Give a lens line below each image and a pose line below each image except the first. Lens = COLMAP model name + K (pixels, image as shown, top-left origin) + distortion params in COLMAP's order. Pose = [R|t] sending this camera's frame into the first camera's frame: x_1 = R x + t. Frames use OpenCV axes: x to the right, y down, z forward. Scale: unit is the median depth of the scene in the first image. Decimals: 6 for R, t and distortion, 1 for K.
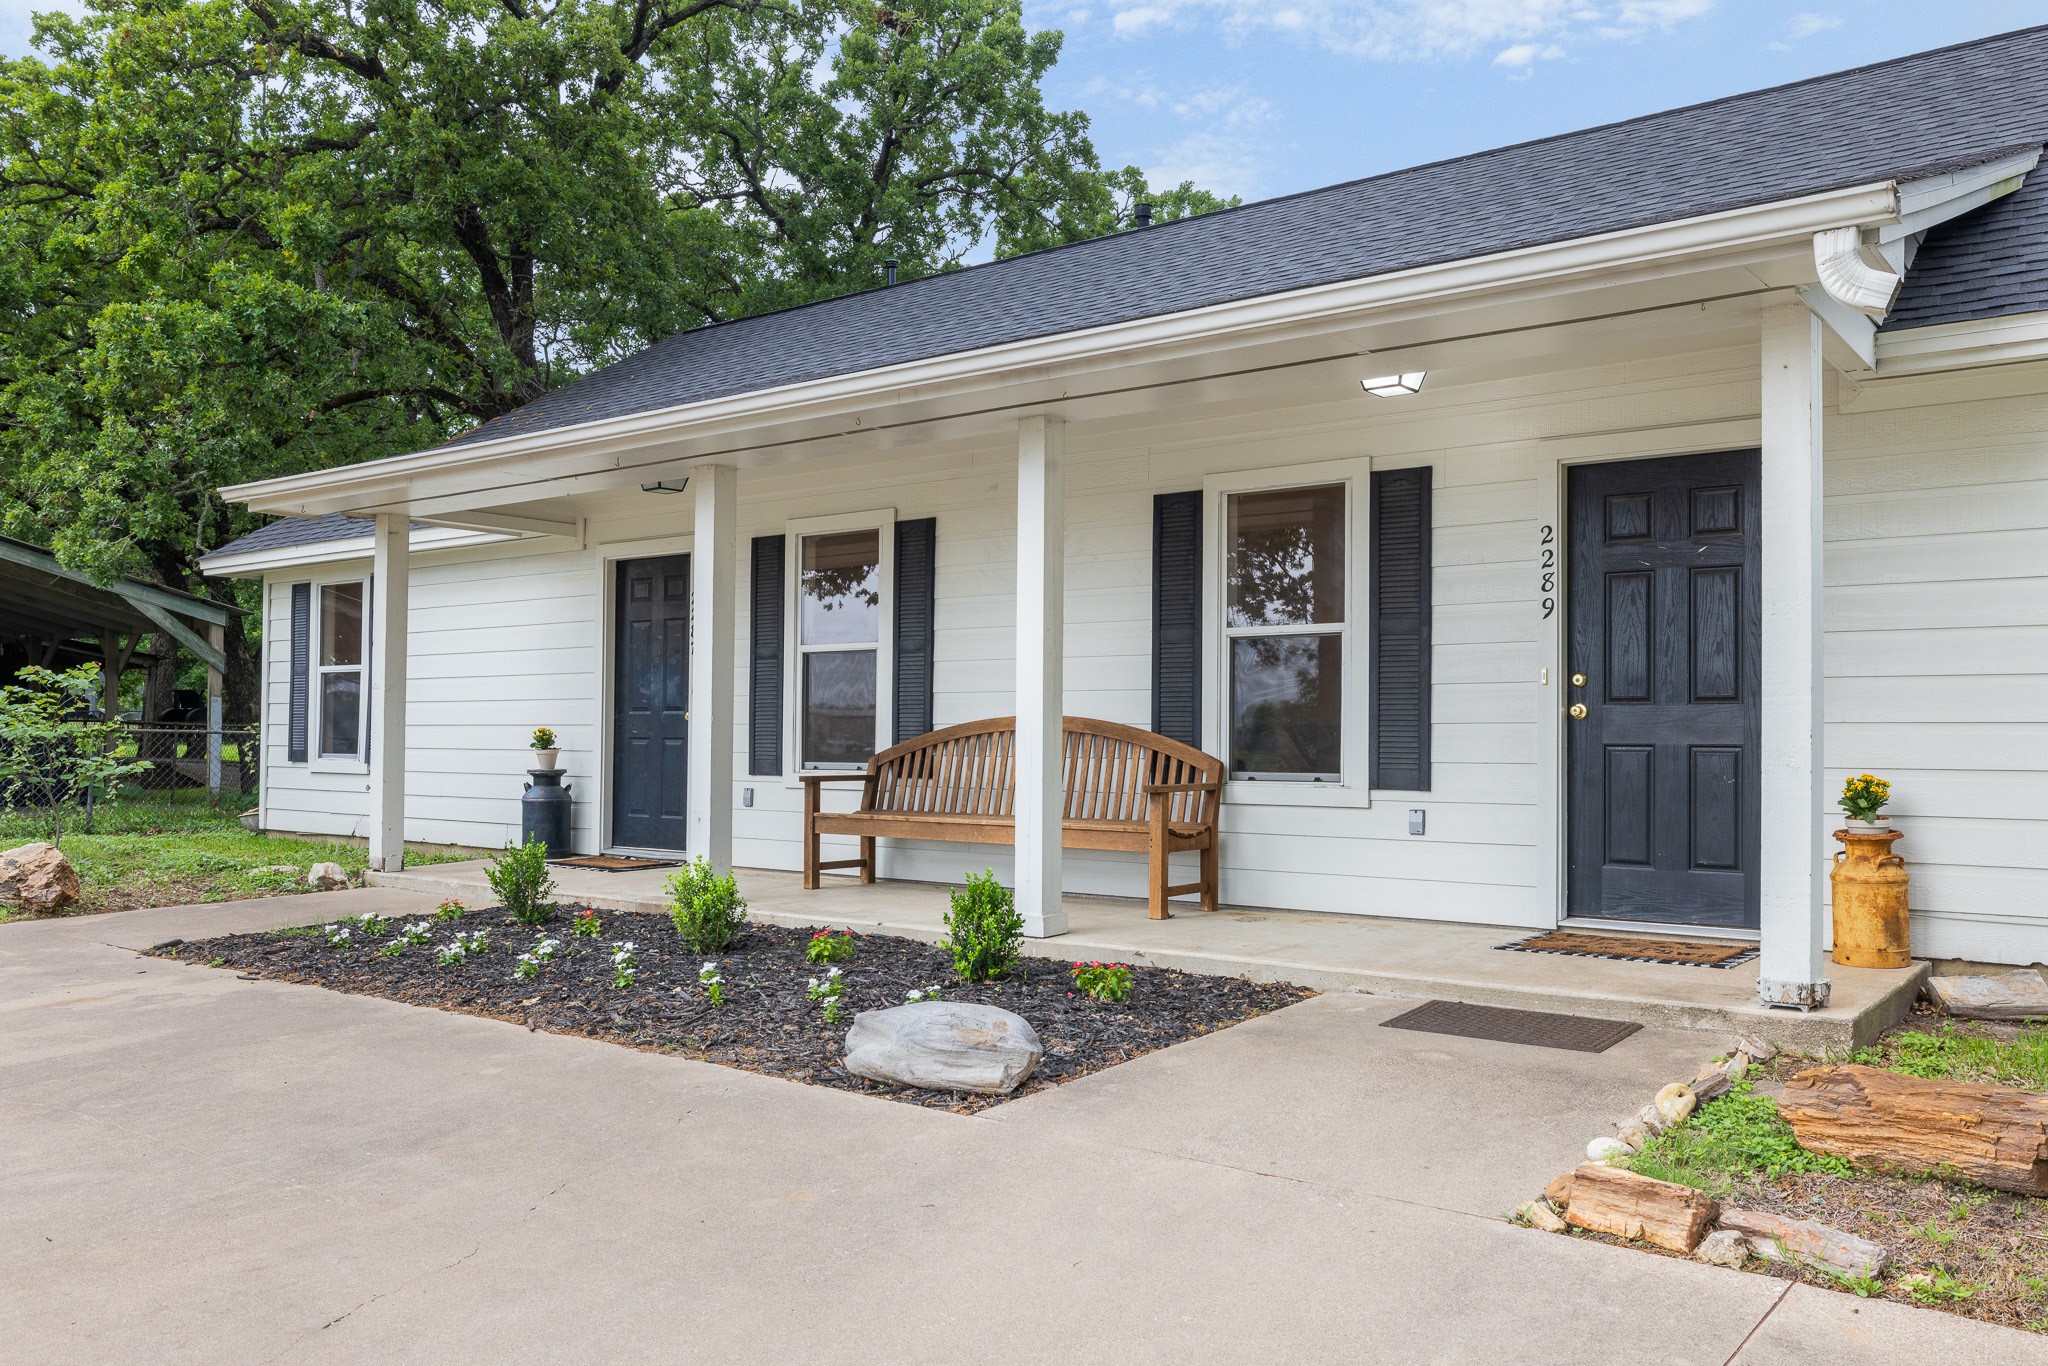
lens RADIAL K [[1594.0, 0, 1019.4], [0, 1594.0, 693.1], [0, 0, 1]] dist [0.008471, 0.005456]
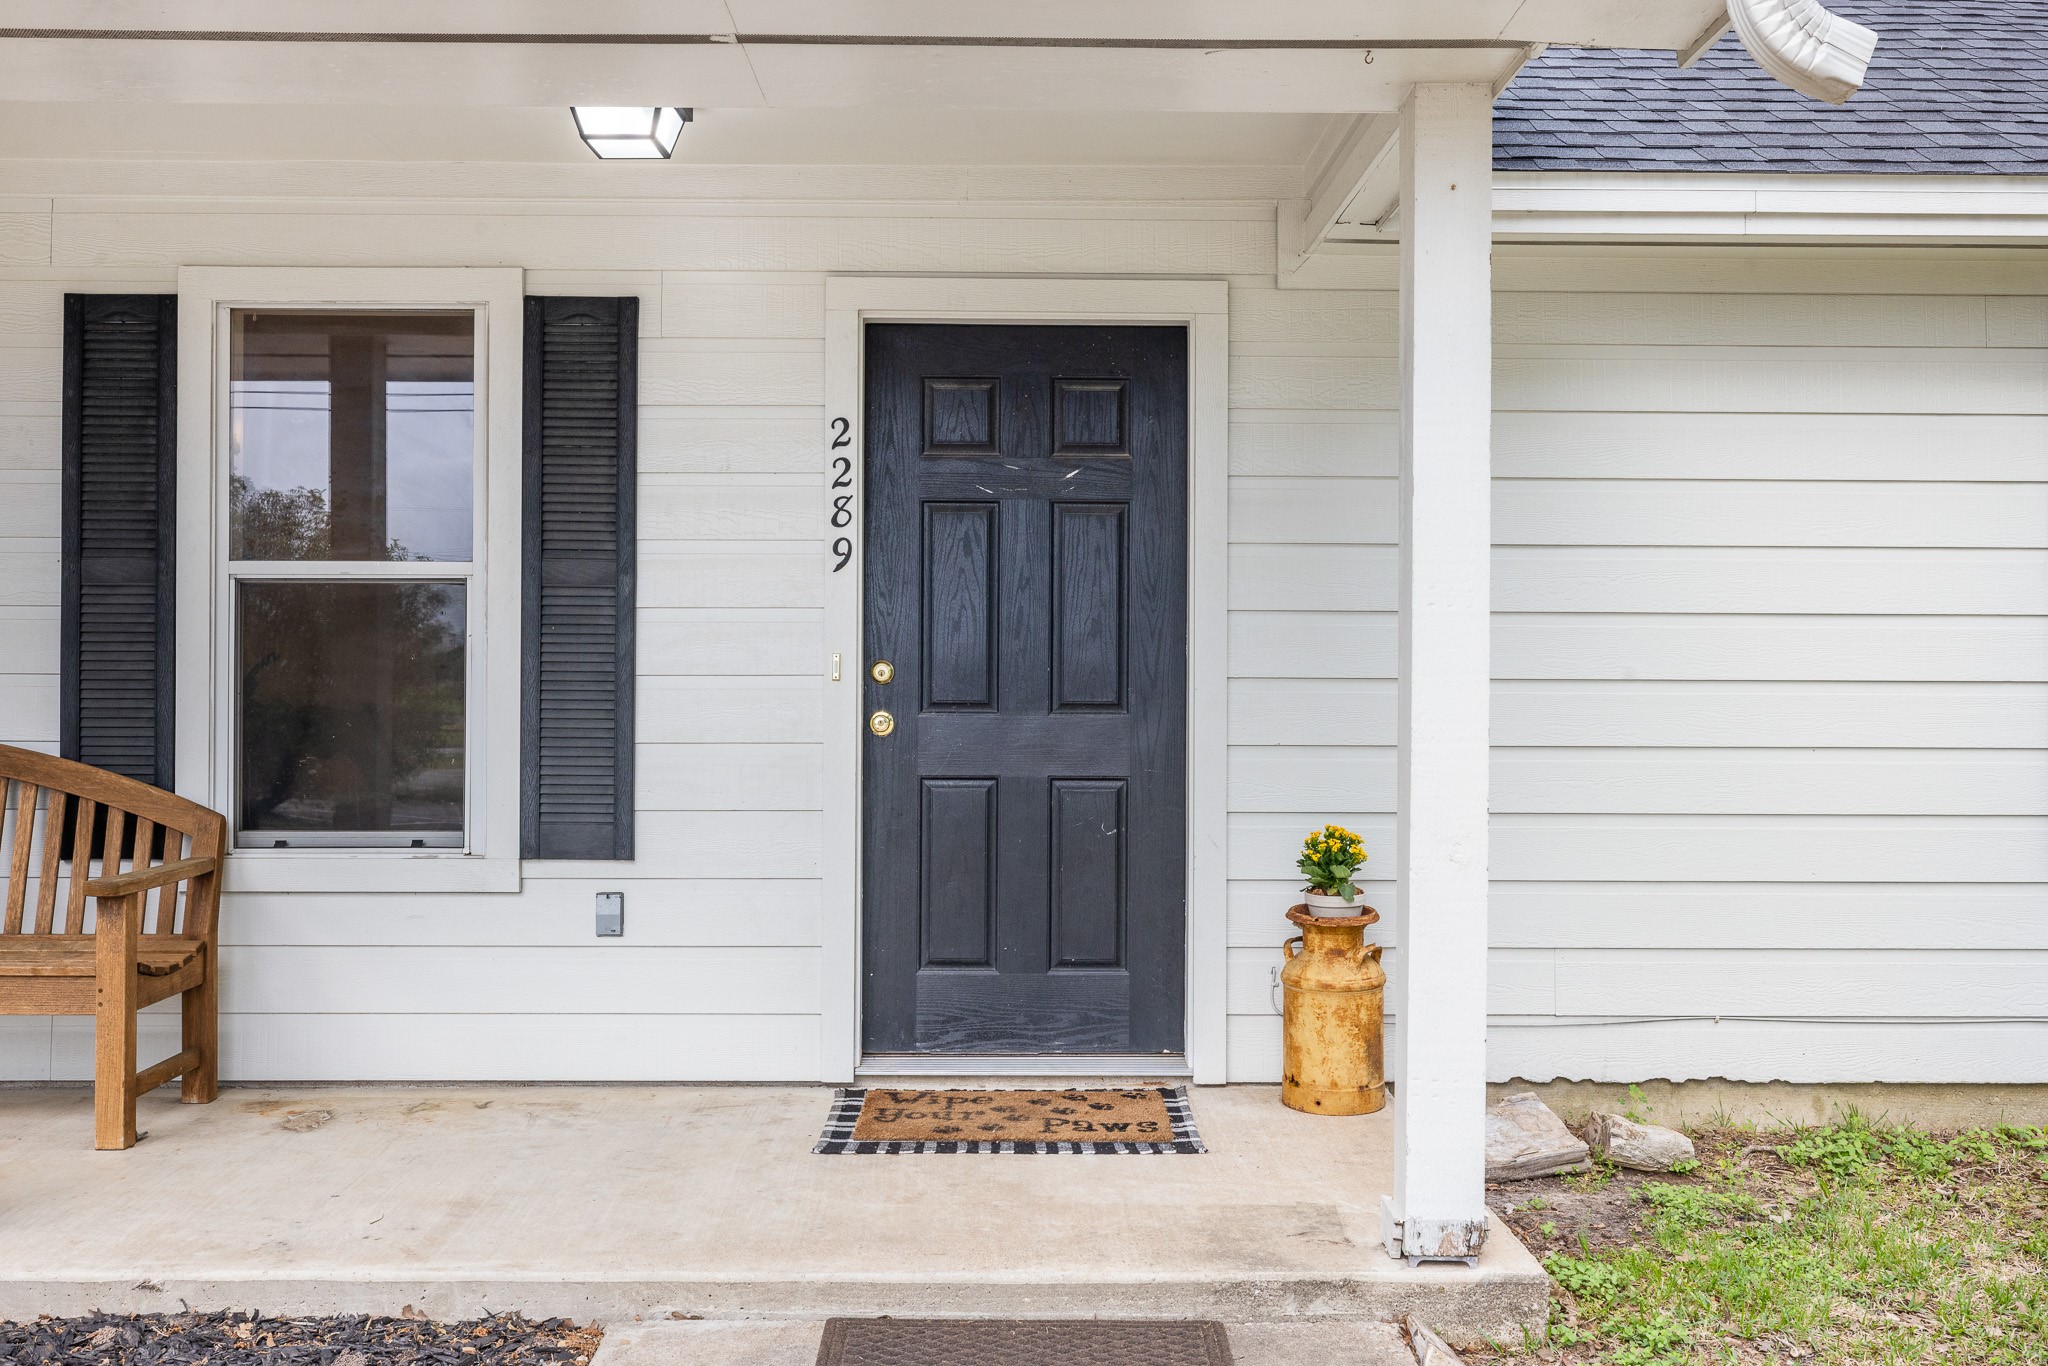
lens RADIAL K [[1889.0, 0, 1028.3], [0, 1889.0, 672.1], [0, 0, 1]] dist [-0.005558, 0.000000]
pose [[0.785262, -0.004536, 0.619147, -0.057907], [-0.016536, 0.999463, 0.028295, -0.030489], [-0.618942, -0.032457, 0.784766, 0.398283]]
